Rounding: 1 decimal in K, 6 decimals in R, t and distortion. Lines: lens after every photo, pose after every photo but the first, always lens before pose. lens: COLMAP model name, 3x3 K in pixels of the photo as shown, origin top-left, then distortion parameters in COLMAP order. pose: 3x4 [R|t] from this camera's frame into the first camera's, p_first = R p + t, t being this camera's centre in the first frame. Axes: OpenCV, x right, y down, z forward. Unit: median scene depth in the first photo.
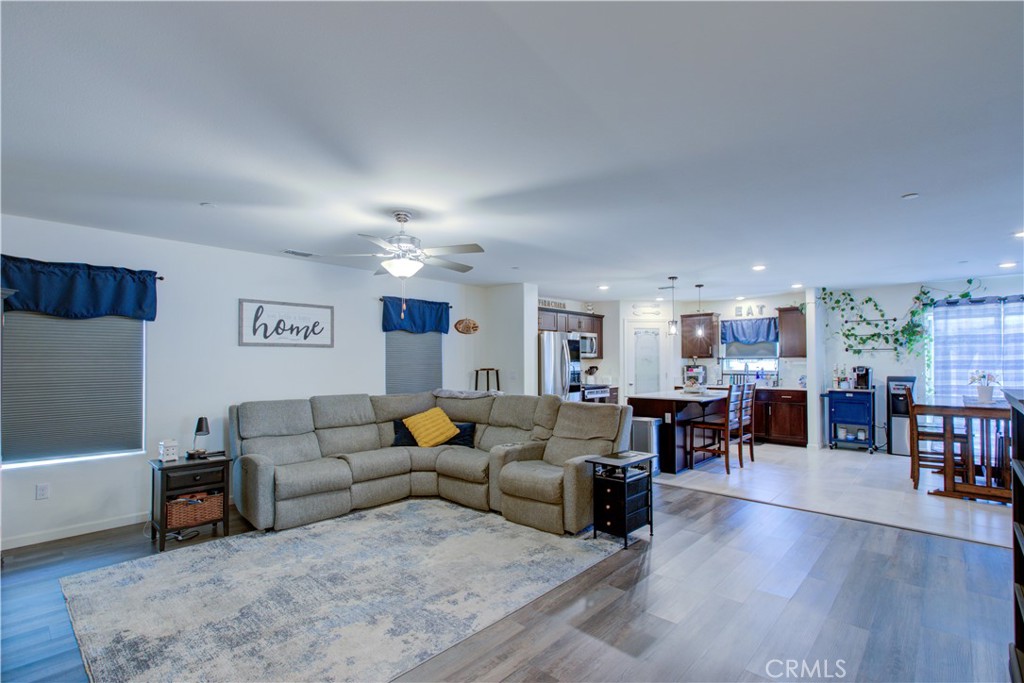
lens RADIAL K [[476.2, 0, 509.4], [0, 476.2, 353.6], [0, 0, 1]] dist [-0.009374, 0.005749]
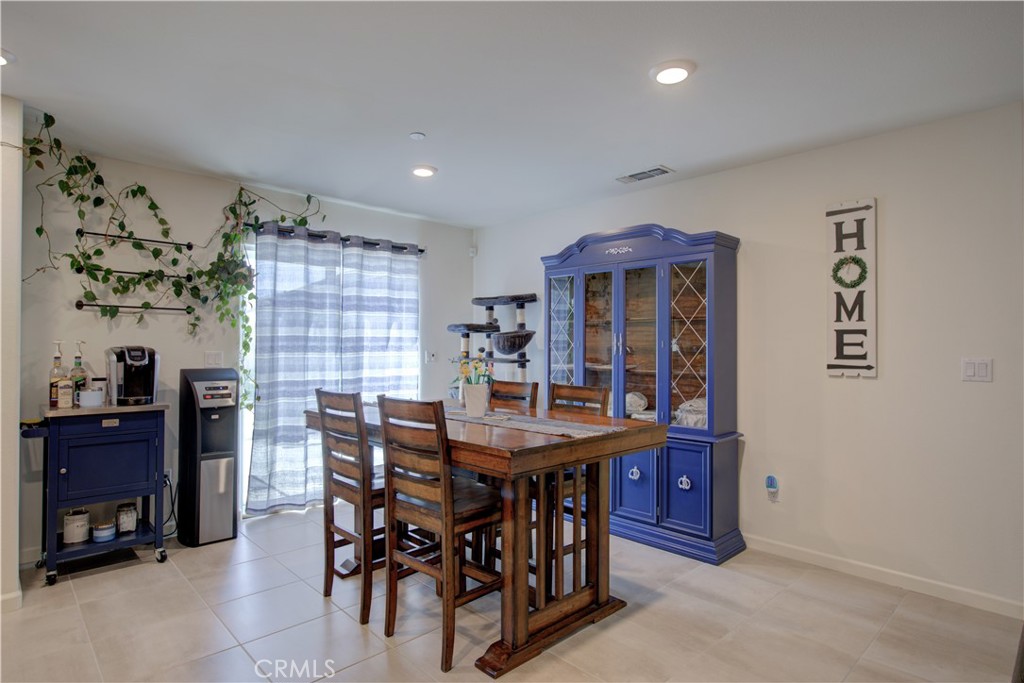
lens RADIAL K [[544.9, 0, 513.2], [0, 544.9, 341.5], [0, 0, 1]] dist [-0.009687, 0.001015]
pose [[0.052441, 0.012139, 0.998550, 0.344157], [-0.020973, 0.999719, -0.011052, 0.022986], [-0.998404, -0.020363, 0.052681, 0.747359]]
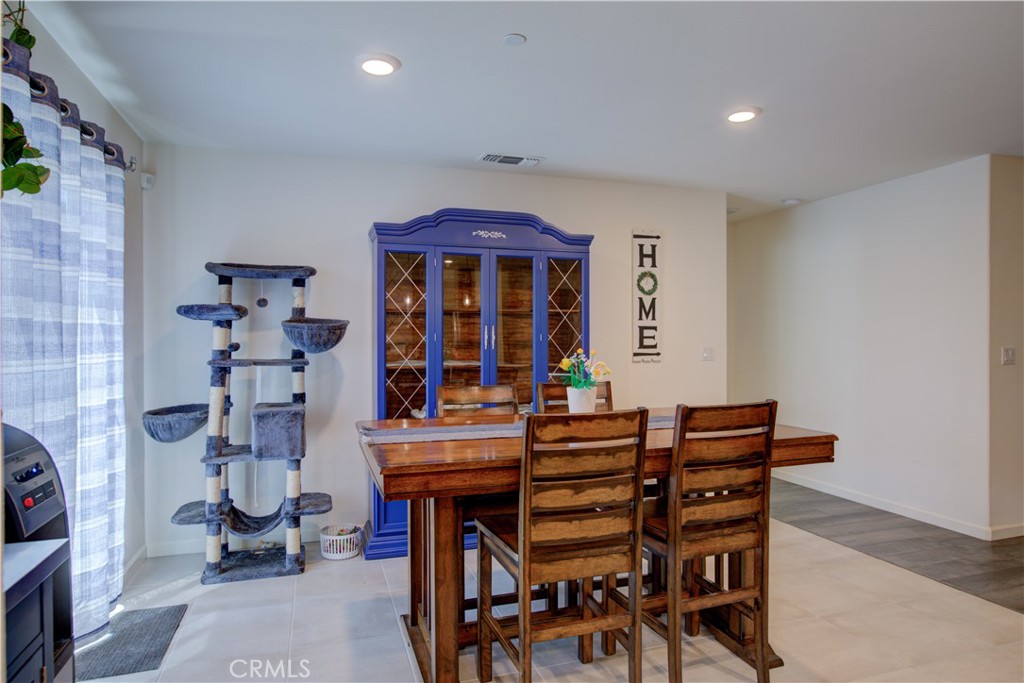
lens RADIAL K [[598.0, 0, 509.1], [0, 598.0, 339.3], [0, 0, 1]] dist [-0.024869, 0.007493]
pose [[-0.872200, 0.005625, 0.489116, 0.647575], [-0.002449, 0.999871, -0.015866, 0.028180], [-0.489143, -0.015036, -0.872074, 1.186017]]
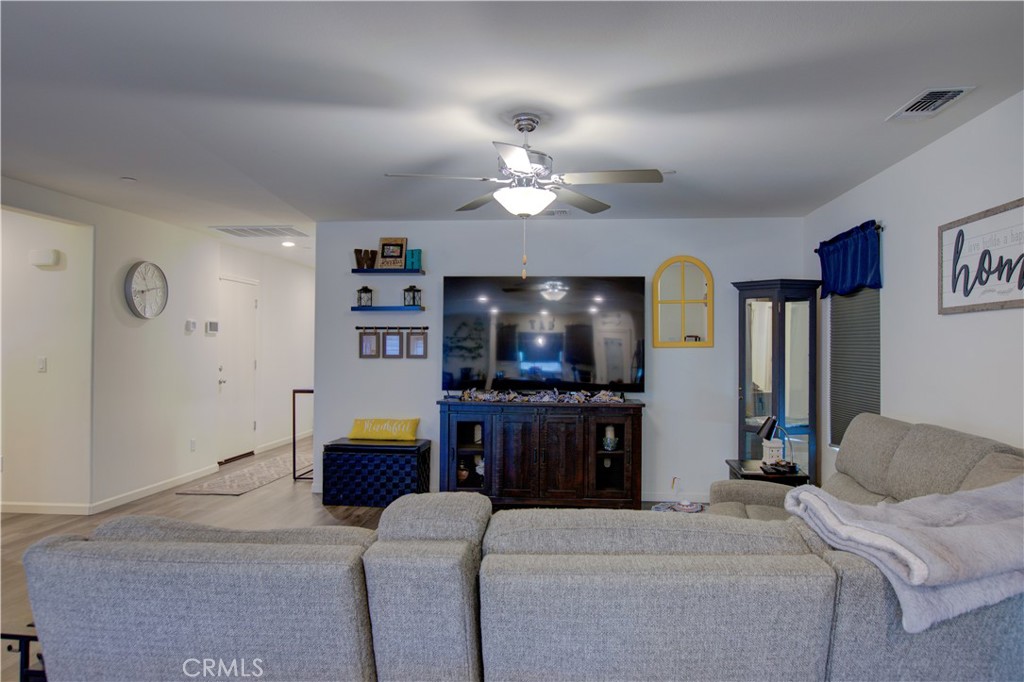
lens RADIAL K [[657.6, 0, 510.2], [0, 657.6, 333.1], [0, 0, 1]] dist [0.002635, -0.005328]
pose [[-0.793201, -0.010775, -0.608865, 0.200162], [0.007916, 0.999577, -0.028002, 0.015837], [0.608909, -0.027031, -0.792780, 0.974850]]
